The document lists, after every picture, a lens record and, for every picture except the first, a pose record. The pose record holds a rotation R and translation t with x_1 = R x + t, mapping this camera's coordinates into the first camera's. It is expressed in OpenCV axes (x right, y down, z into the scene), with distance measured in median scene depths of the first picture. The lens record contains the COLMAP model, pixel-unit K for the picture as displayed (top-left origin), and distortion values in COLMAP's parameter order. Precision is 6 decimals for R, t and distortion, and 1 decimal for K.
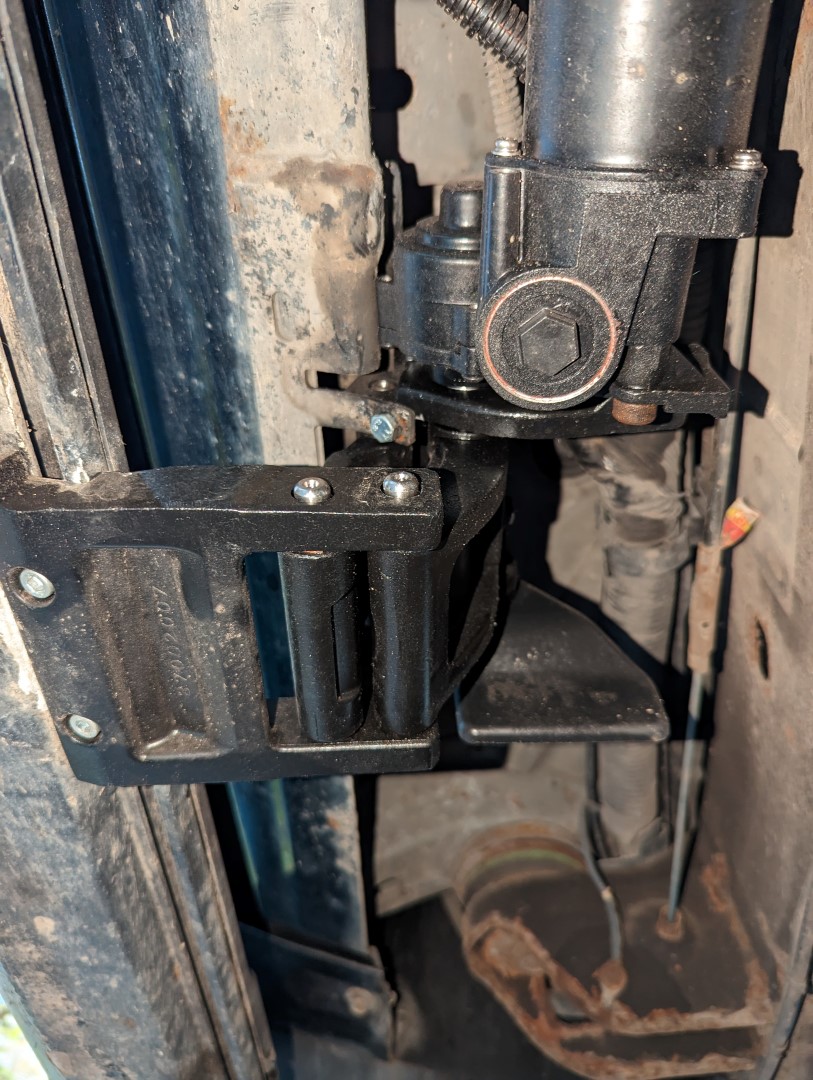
lens RADIAL K [[827.2, 0, 406.5], [0, 827.2, 540.7], [0, 0, 1]] dist [-0.008390, -0.014715]
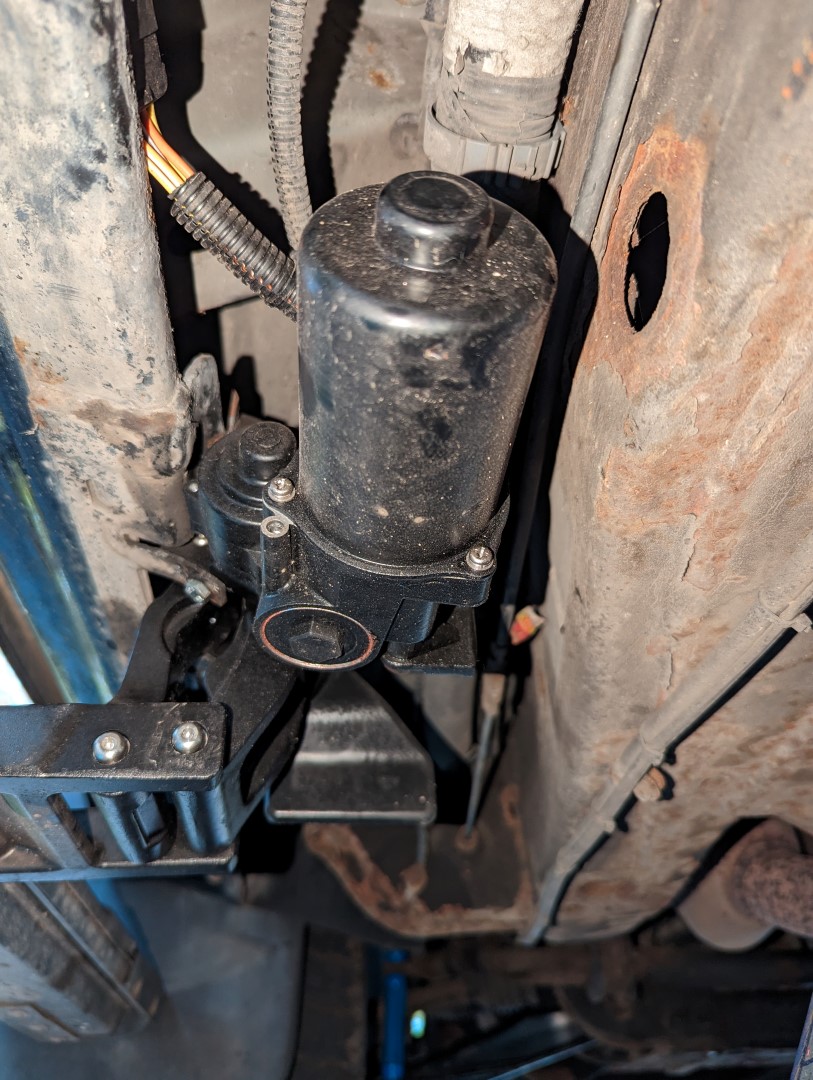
lens RADIAL K [[827.2, 0, 405.5], [0, 827.2, 538.3], [0, 0, 1]] dist [-0.008390, -0.014715]
pose [[0.992851, 0.047868, 0.109343, 0.128620], [-0.078857, 0.950729, 0.299827, -0.578352], [-0.089604, -0.306306, 0.947707, -0.045568]]
